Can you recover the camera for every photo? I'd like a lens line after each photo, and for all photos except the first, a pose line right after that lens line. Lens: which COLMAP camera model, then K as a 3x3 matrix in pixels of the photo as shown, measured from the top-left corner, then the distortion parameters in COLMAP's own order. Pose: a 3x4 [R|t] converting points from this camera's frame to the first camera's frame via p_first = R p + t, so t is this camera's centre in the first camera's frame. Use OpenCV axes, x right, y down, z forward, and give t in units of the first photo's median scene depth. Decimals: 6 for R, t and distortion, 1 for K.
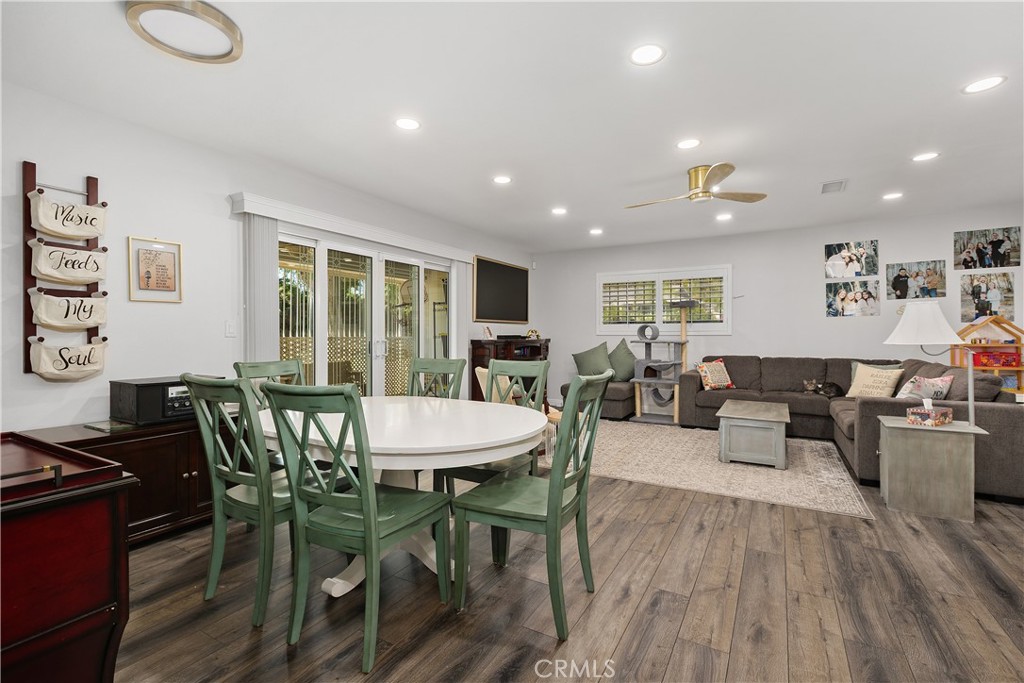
lens RADIAL K [[466.6, 0, 507.8], [0, 466.6, 338.4], [0, 0, 1]] dist [0.000718, 0.000119]
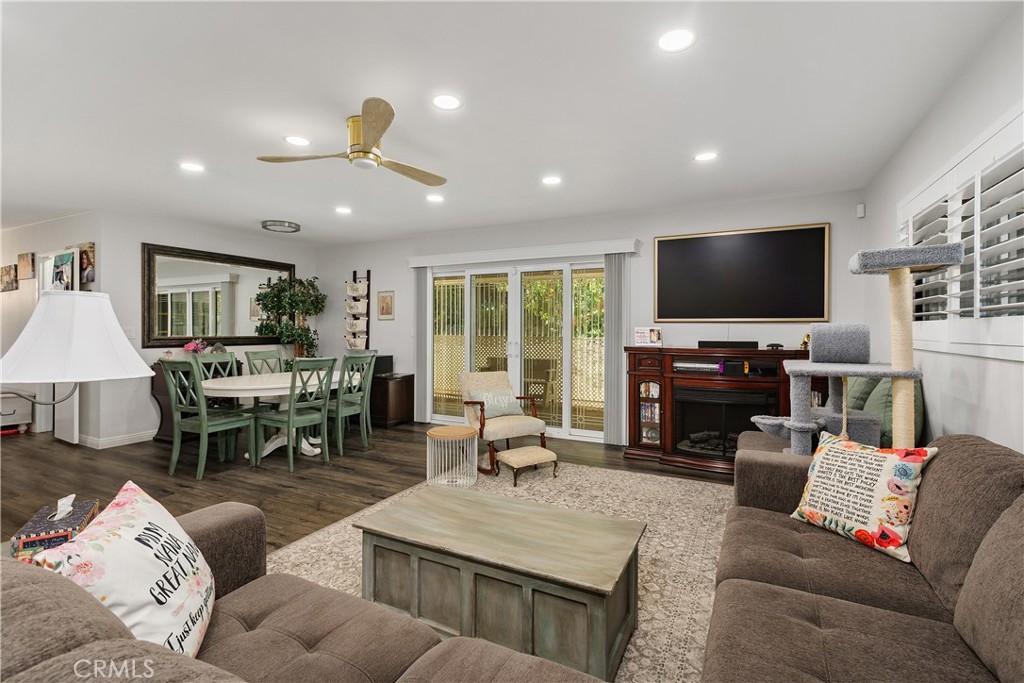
lens RADIAL K [[469.4, 0, 510.8], [0, 469.4, 326.6], [0, 0, 1]] dist [0.000975, 0.000094]
pose [[0.051983, -0.002232, -0.998645, 0.784964], [-0.012628, 0.999916, -0.002892, -0.026166], [0.998568, 0.012761, 0.051950, 0.799437]]
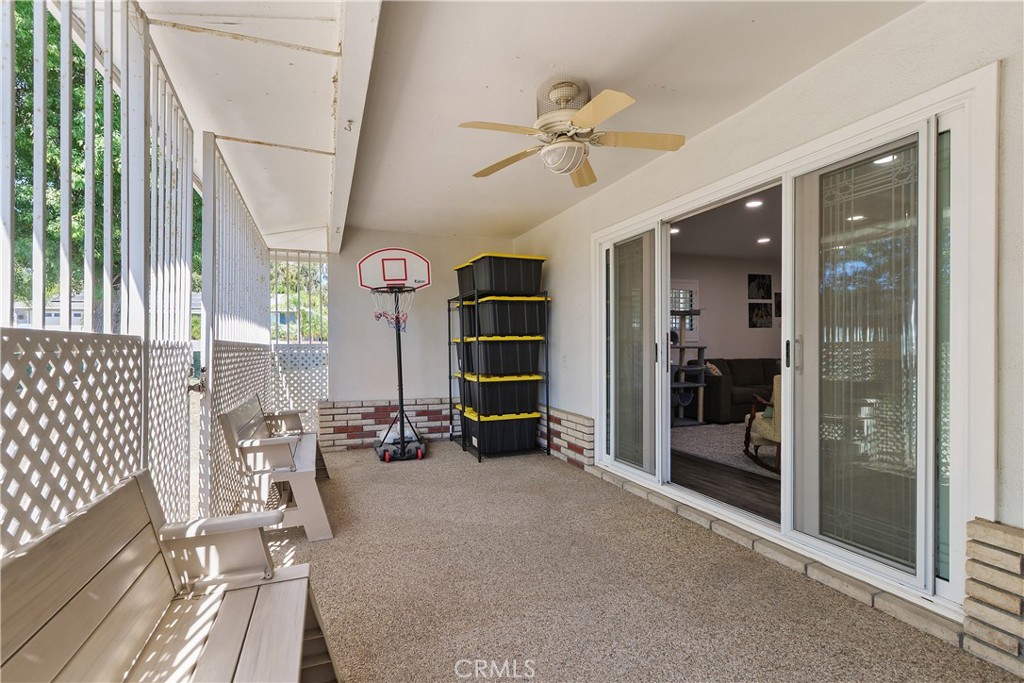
lens RADIAL K [[466.6, 0, 507.8], [0, 466.6, 338.4], [0, 0, 1]] dist [0.000718, 0.000119]
pose [[0.635205, 0.007371, 0.772309, -0.818611], [0.003654, 0.999915, -0.012549, -0.001347], [-0.772335, 0.010793, 0.635123, 0.703846]]
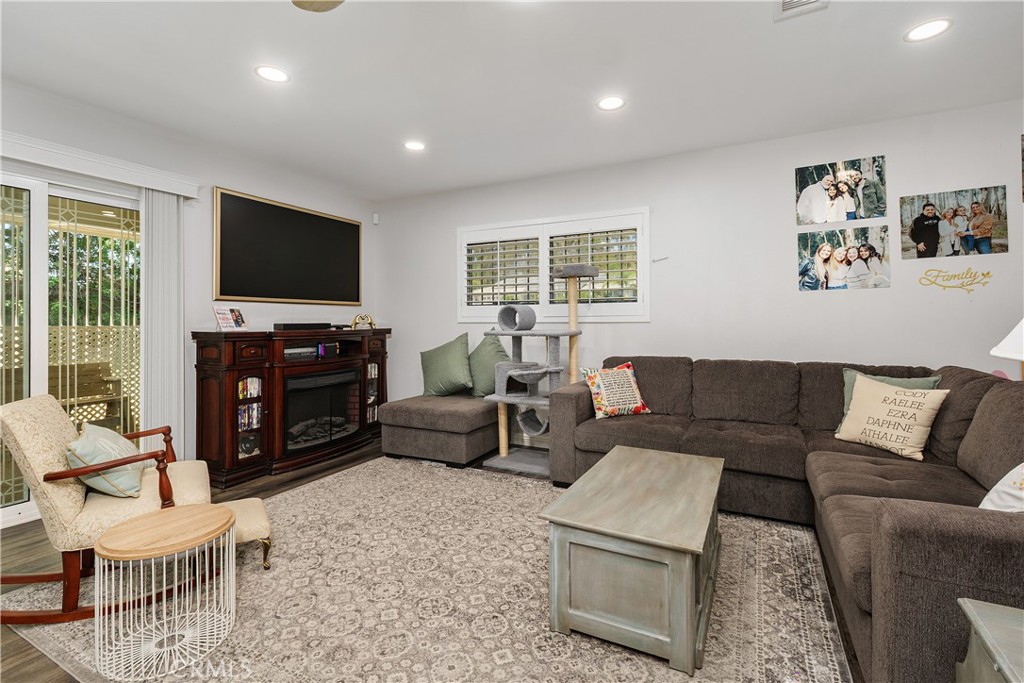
lens RADIAL K [[472.0, 0, 511.0], [0, 472.0, 318.8], [0, 0, 1]] dist [-0.001801, -0.000140]
pose [[0.999065, -0.002006, 0.043189, 0.305469], [0.002640, 0.999889, -0.014635, -0.003553], [-0.043155, 0.014736, 0.998960, 0.439204]]
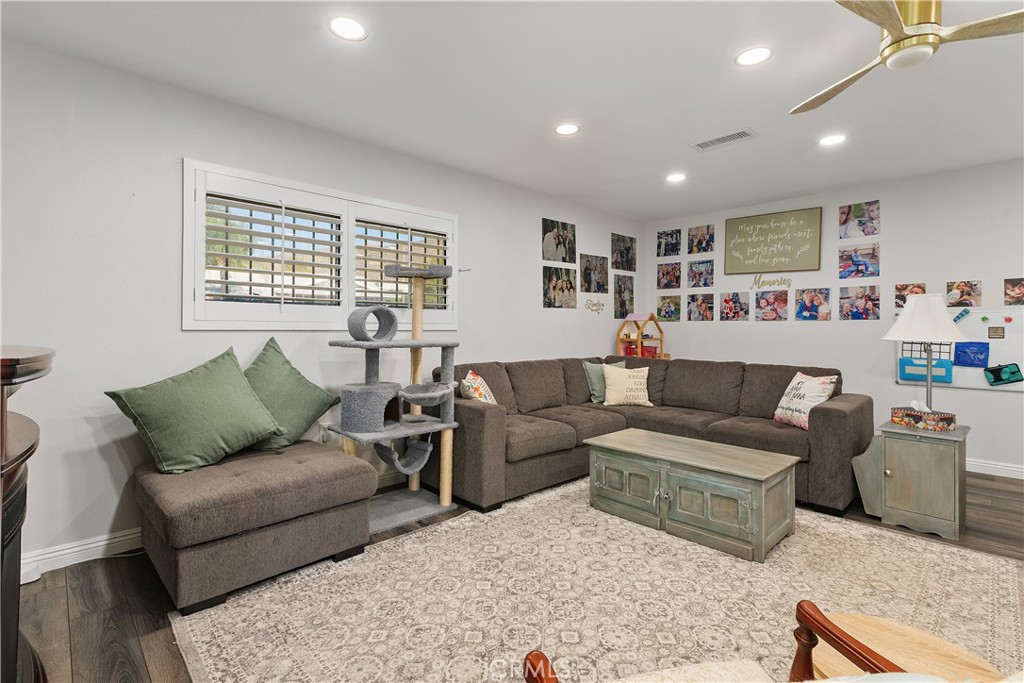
lens RADIAL K [[475.6, 0, 518.6], [0, 475.6, 325.5], [0, 0, 1]] dist [0.001375, 0.000237]
pose [[0.272007, 0.009166, 0.962251, -0.117515], [0.004437, 0.999932, -0.010779, -0.007317], [-0.962285, 0.007201, 0.271948, 0.843454]]
